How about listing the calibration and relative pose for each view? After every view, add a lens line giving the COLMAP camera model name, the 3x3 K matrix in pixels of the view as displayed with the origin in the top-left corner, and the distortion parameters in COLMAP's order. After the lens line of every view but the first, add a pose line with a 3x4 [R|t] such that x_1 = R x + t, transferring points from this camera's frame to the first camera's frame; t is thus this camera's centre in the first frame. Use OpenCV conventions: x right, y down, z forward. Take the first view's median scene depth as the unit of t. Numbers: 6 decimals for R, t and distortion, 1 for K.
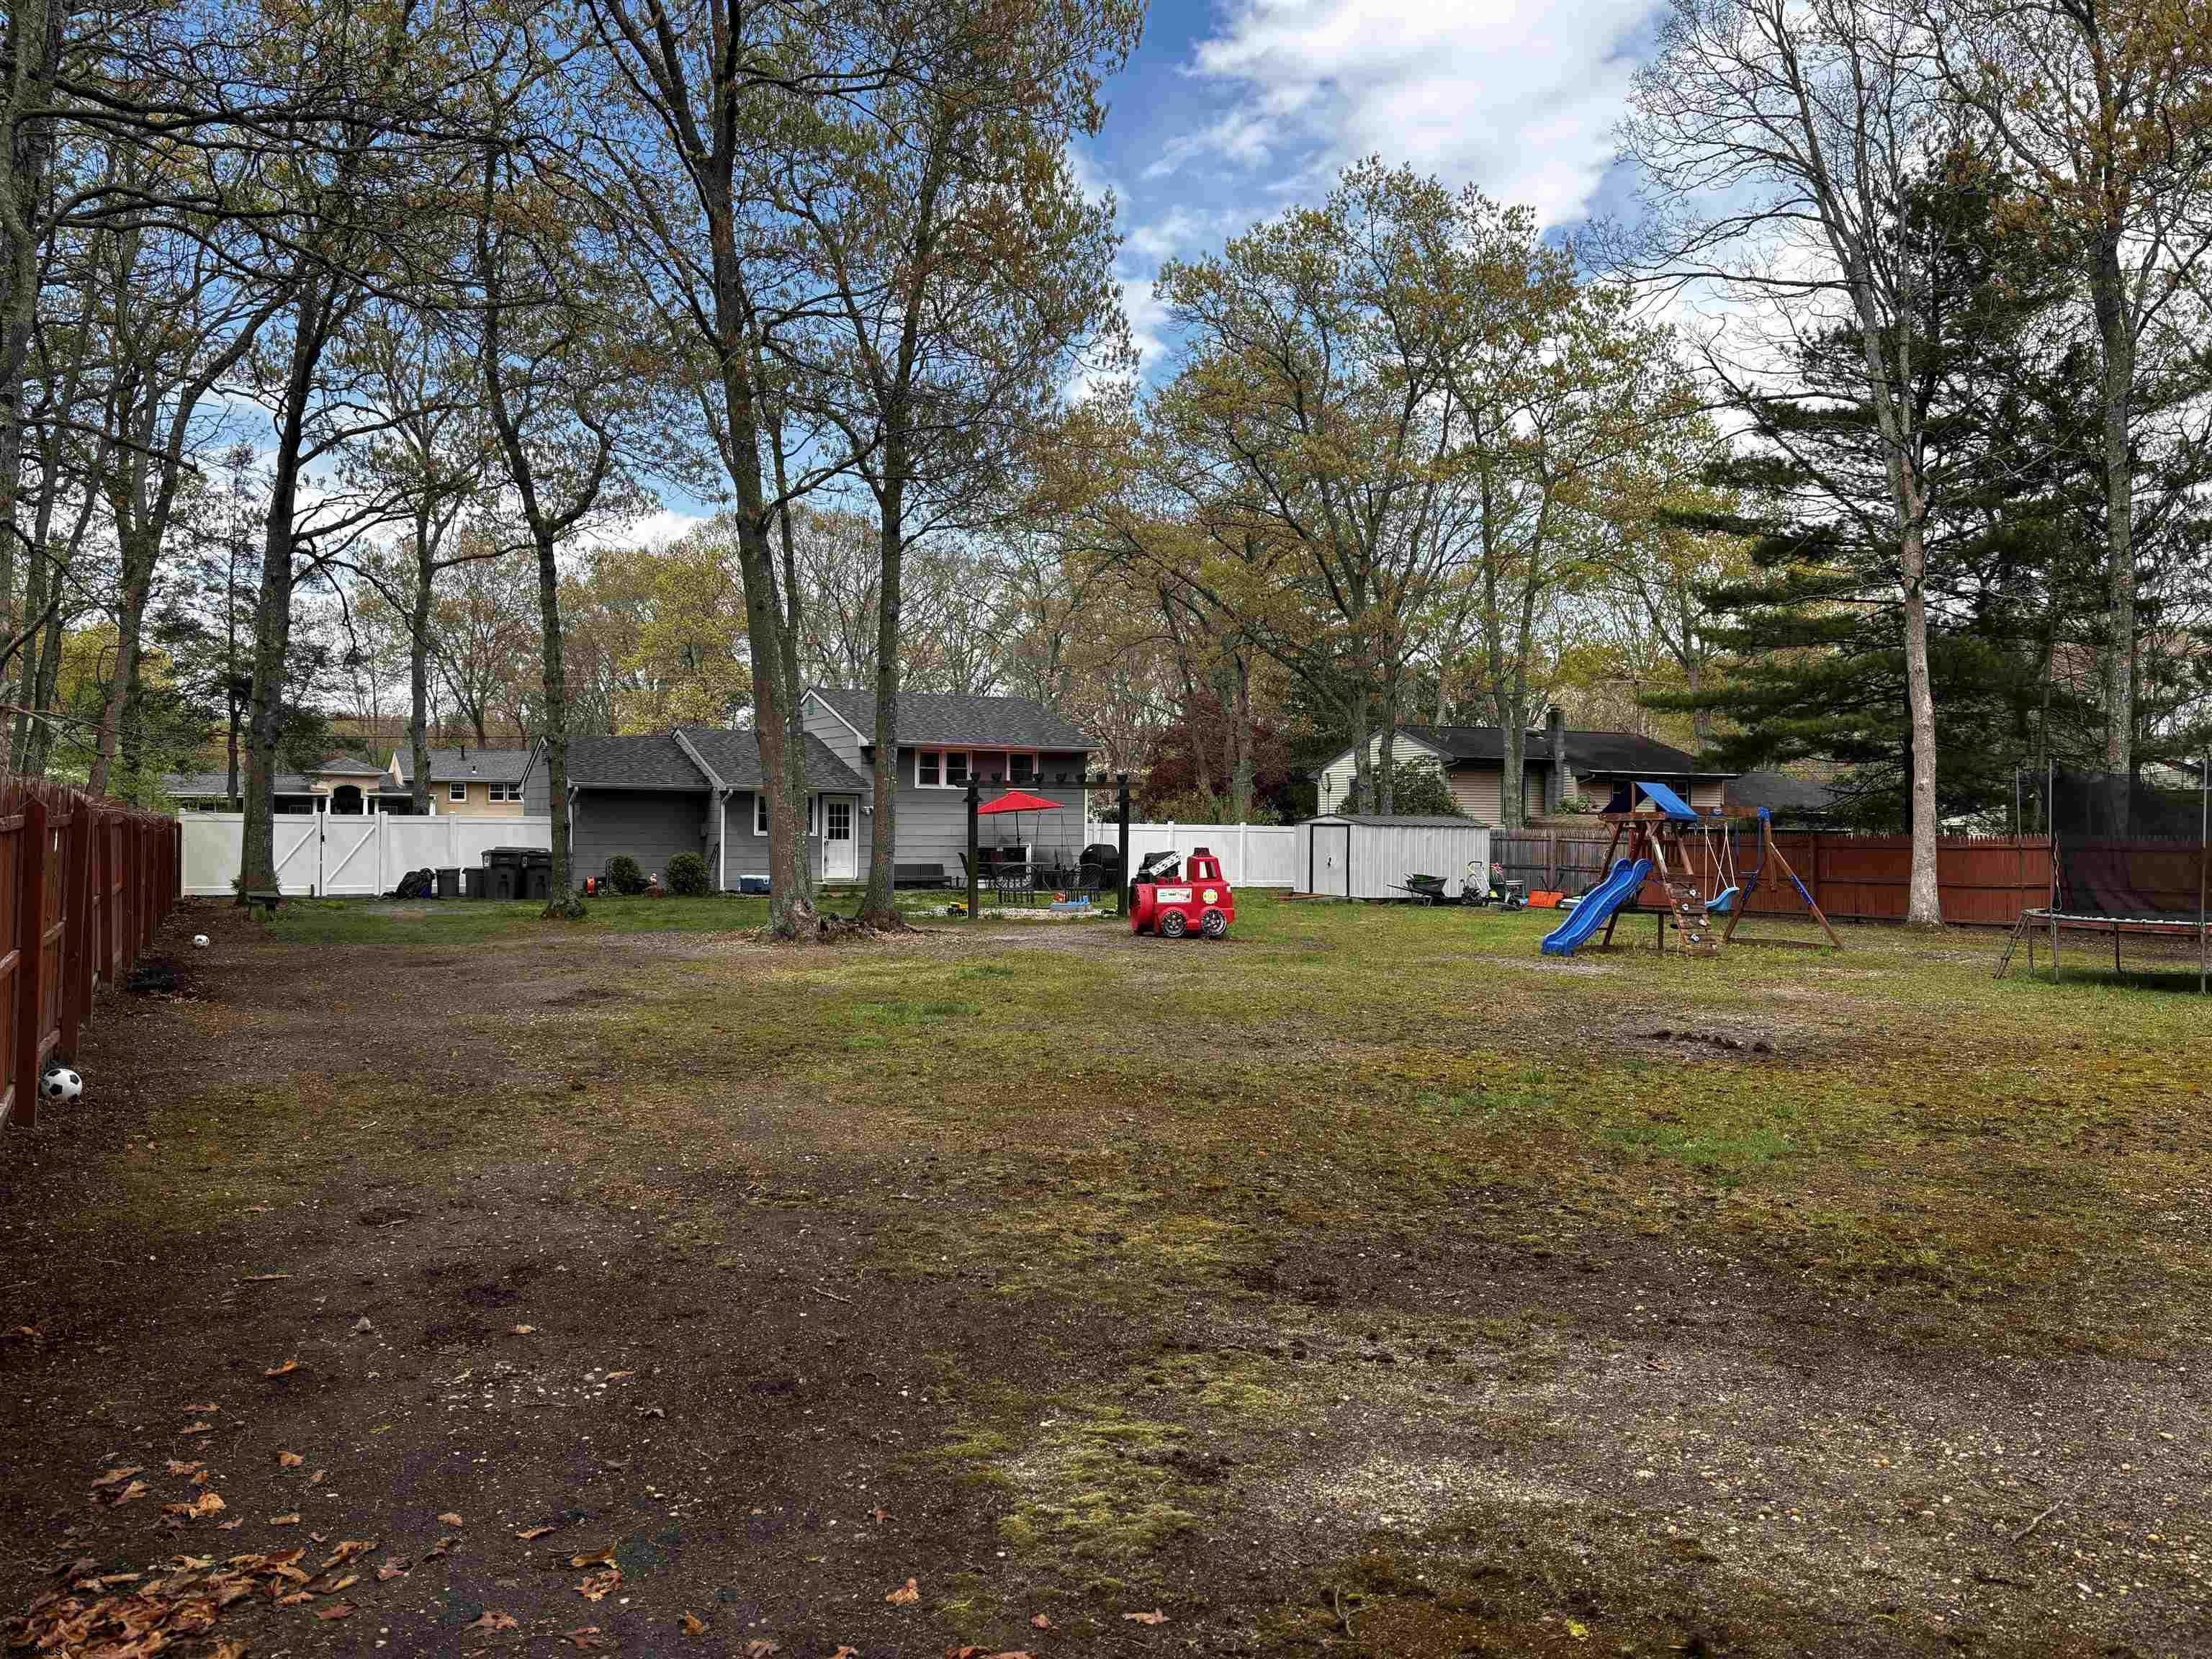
lens RADIAL K [[1672.6, 0, 1183.1], [0, 1672.6, 828.9], [0, 0, 1]] dist [0.060392, -0.069547]
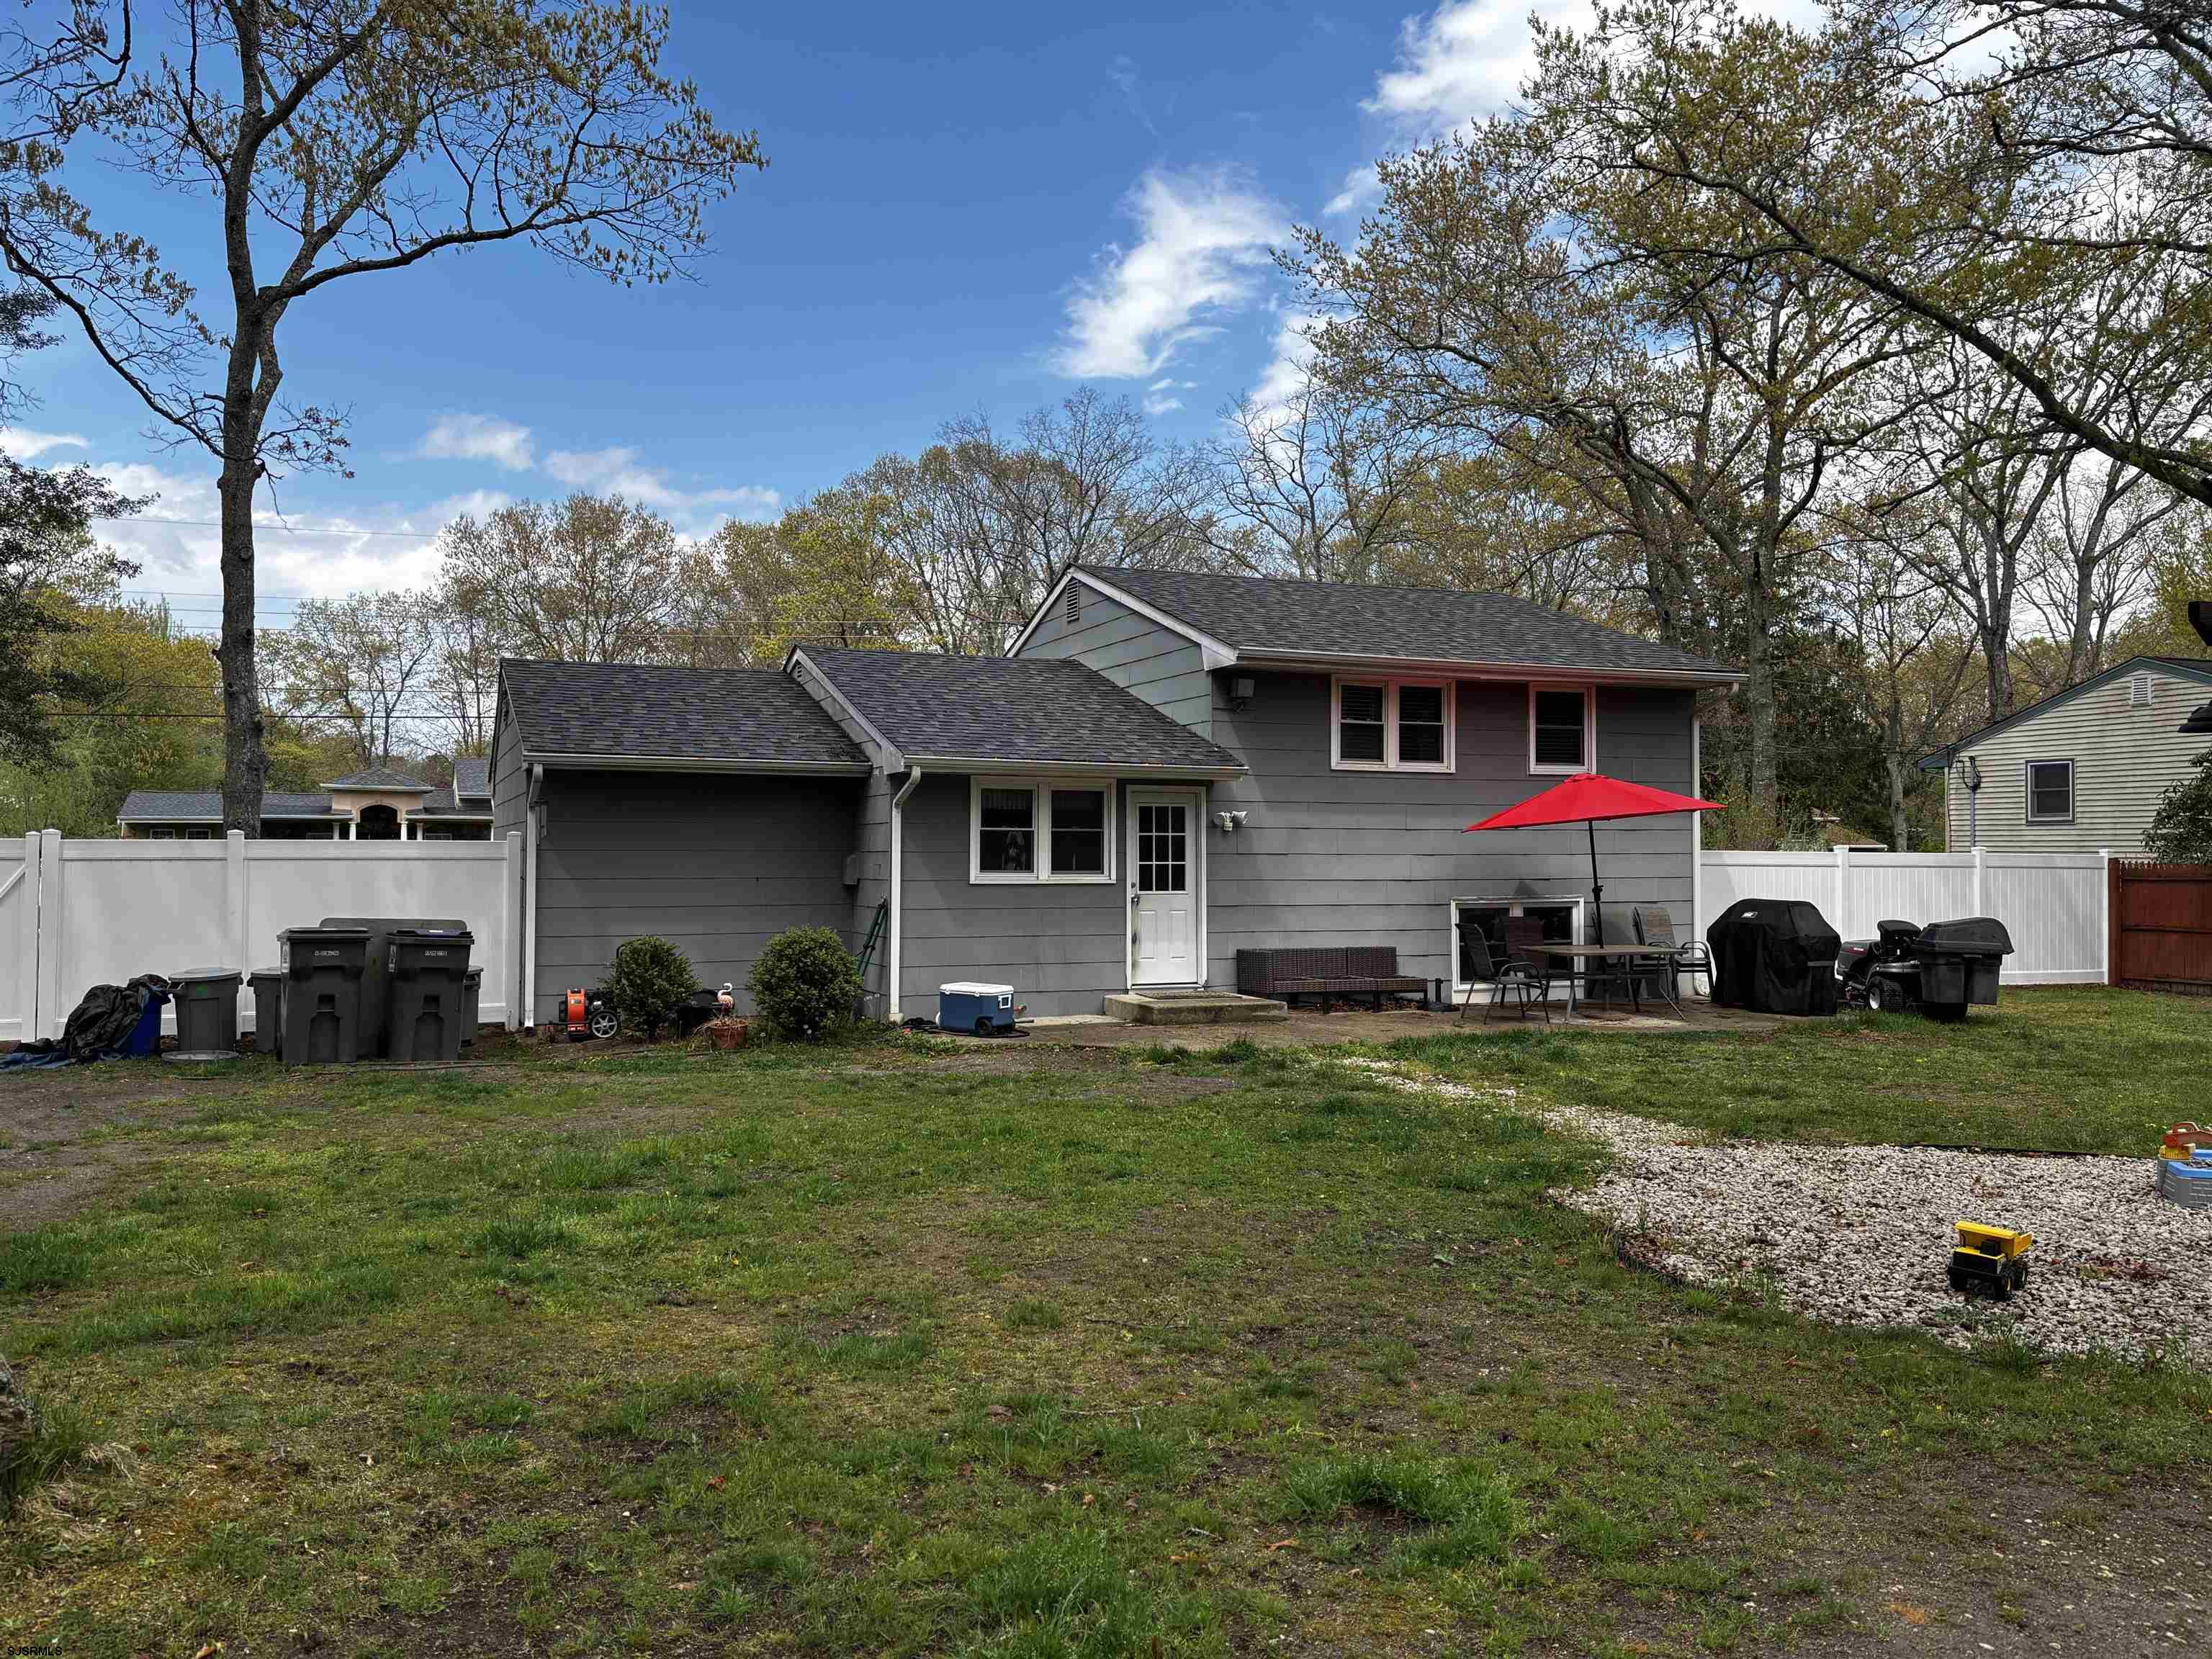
lens RADIAL K [[1672.6, 0, 1109.3], [0, 1672.6, 827.2], [0, 0, 1]] dist [0.060392, -0.069547]
pose [[0.991412, -0.006600, -0.130606, -0.164366], [0.004100, 0.999803, -0.019404, -0.001596], [0.130708, 0.018702, 0.991244, 0.585152]]
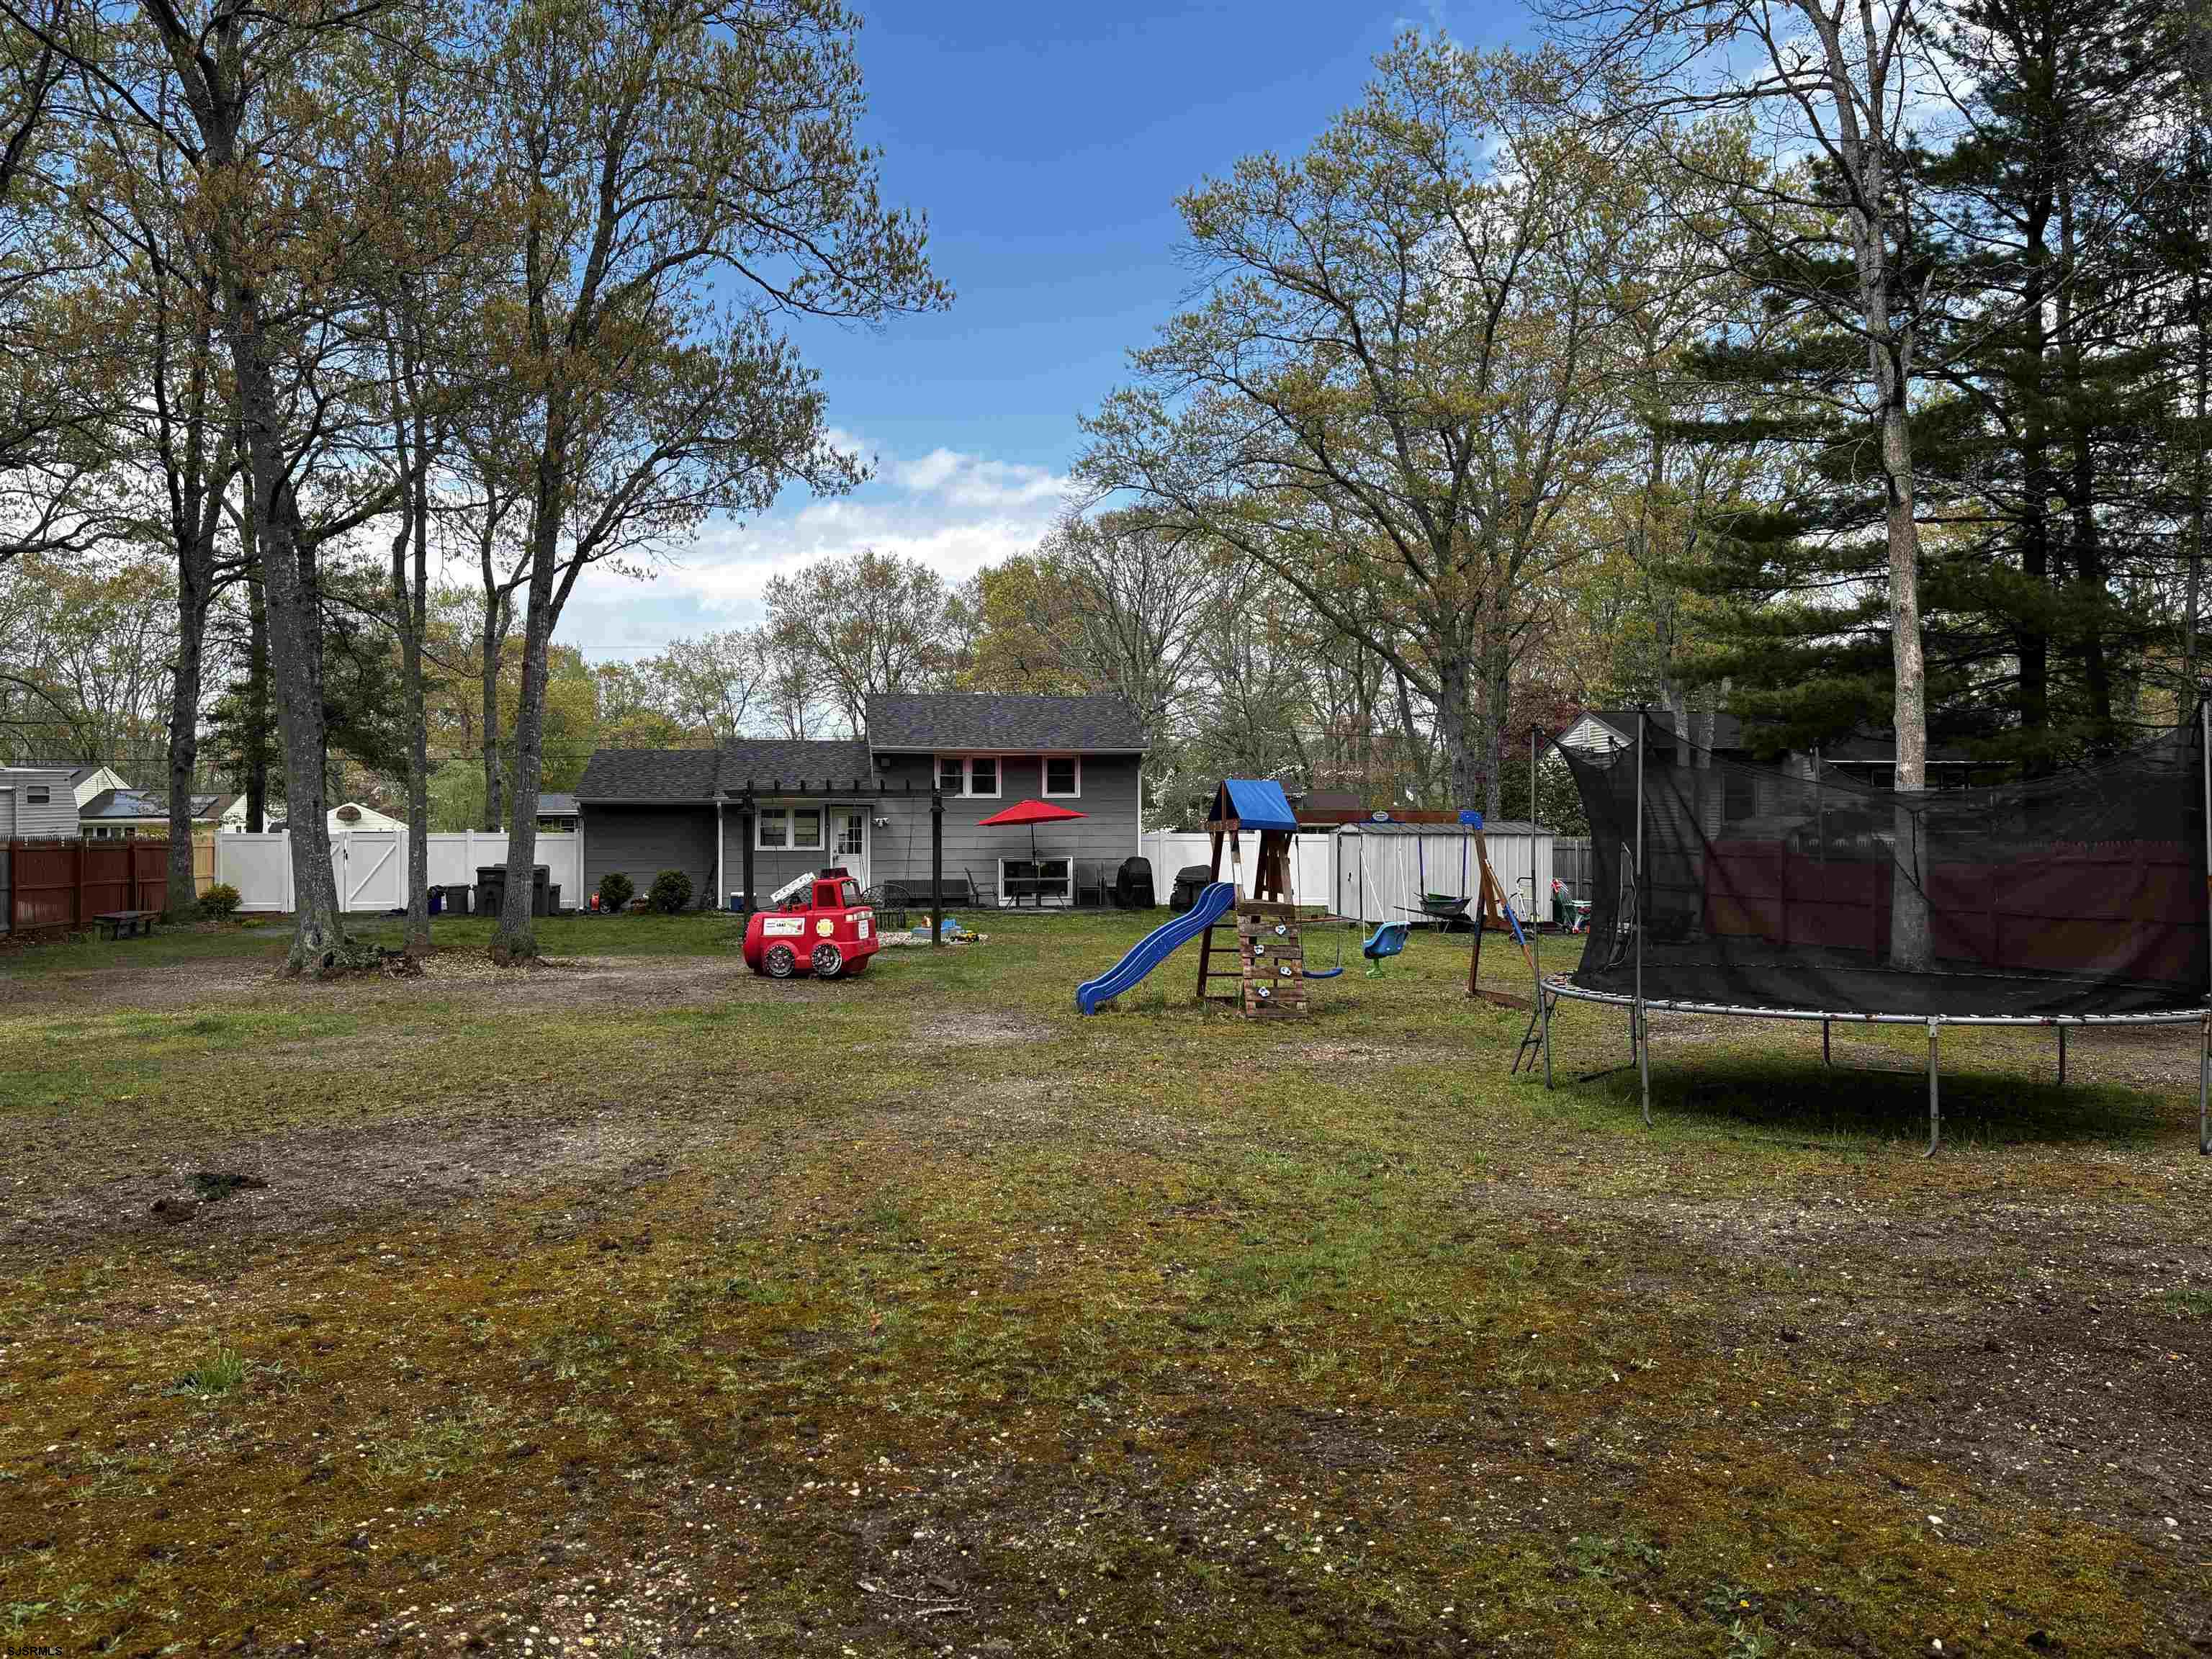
lens RADIAL K [[1672.6, 0, 1162.8], [0, 1672.6, 834.9], [0, 0, 1]] dist [0.060392, -0.069547]
pose [[0.943793, -0.008230, -0.330436, 0.269458], [0.008201, 0.999965, -0.001483, -0.001515], [0.330436, -0.001310, 0.943827, 0.171551]]
